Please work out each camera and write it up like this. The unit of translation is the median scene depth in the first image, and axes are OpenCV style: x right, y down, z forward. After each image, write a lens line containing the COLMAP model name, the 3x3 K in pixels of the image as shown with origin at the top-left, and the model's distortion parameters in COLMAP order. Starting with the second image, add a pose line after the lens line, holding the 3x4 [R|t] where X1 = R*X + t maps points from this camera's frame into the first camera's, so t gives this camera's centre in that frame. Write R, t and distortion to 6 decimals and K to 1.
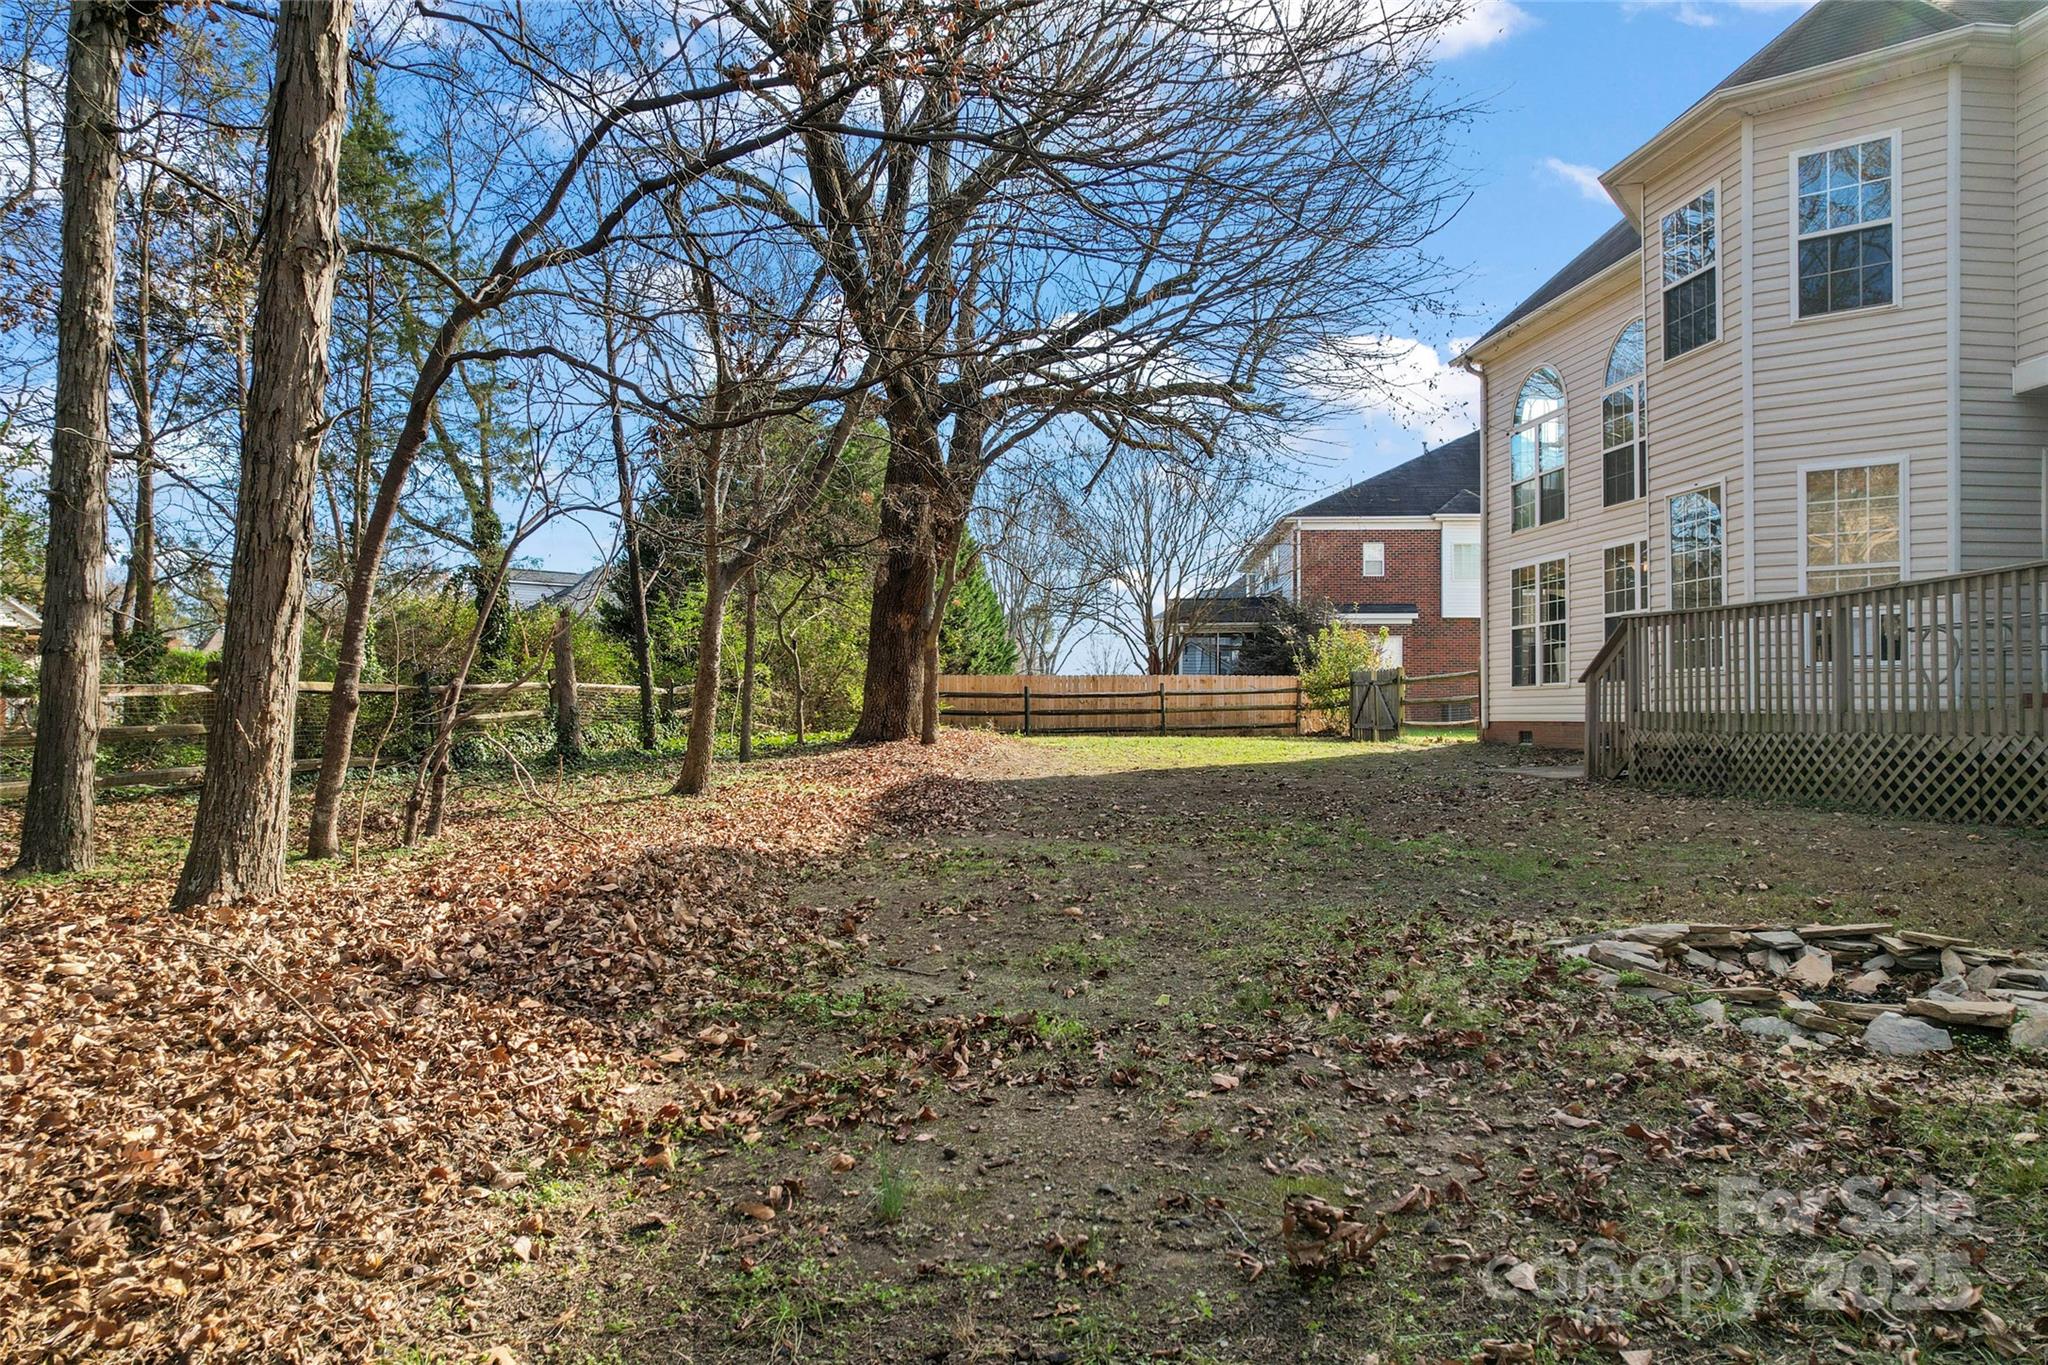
lens RADIAL K [[1329.9, 0, 1029.4], [0, 1329.9, 719.1], [0, 0, 1]] dist [-0.036543, 0.000430]
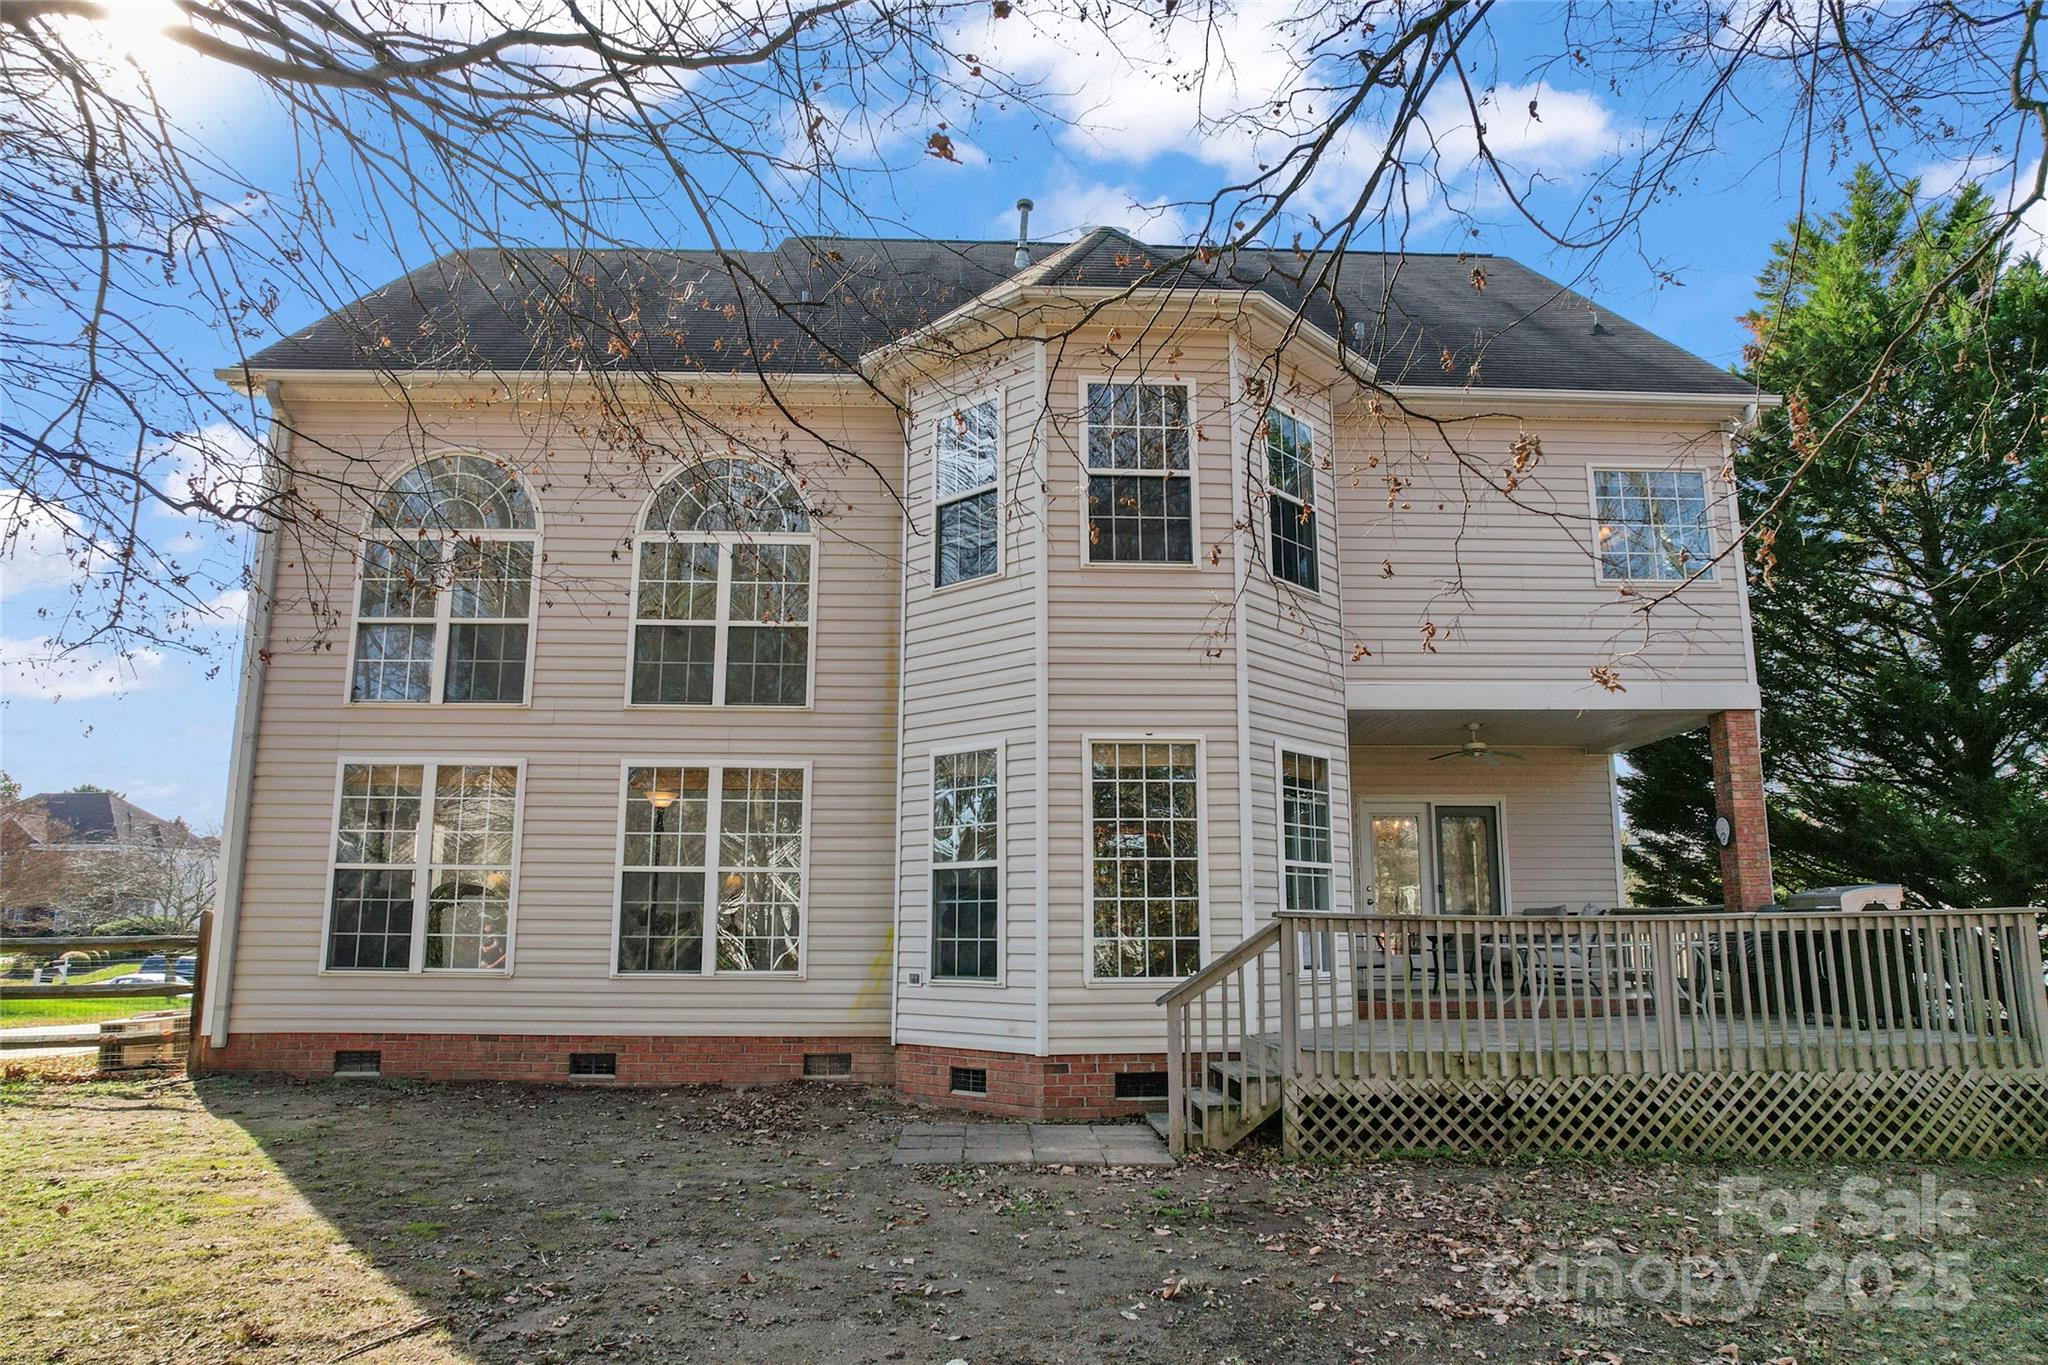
lens RADIAL K [[1329.9, 0, 1029.4], [0, 1329.9, 719.1], [0, 0, 1]] dist [-0.036543, 0.000430]
pose [[0.121337, 0.176063, 0.976872, -0.336101], [-0.004303, 0.984228, -0.176854, -0.062872], [-0.992602, 0.017255, 0.120181, 1.269244]]
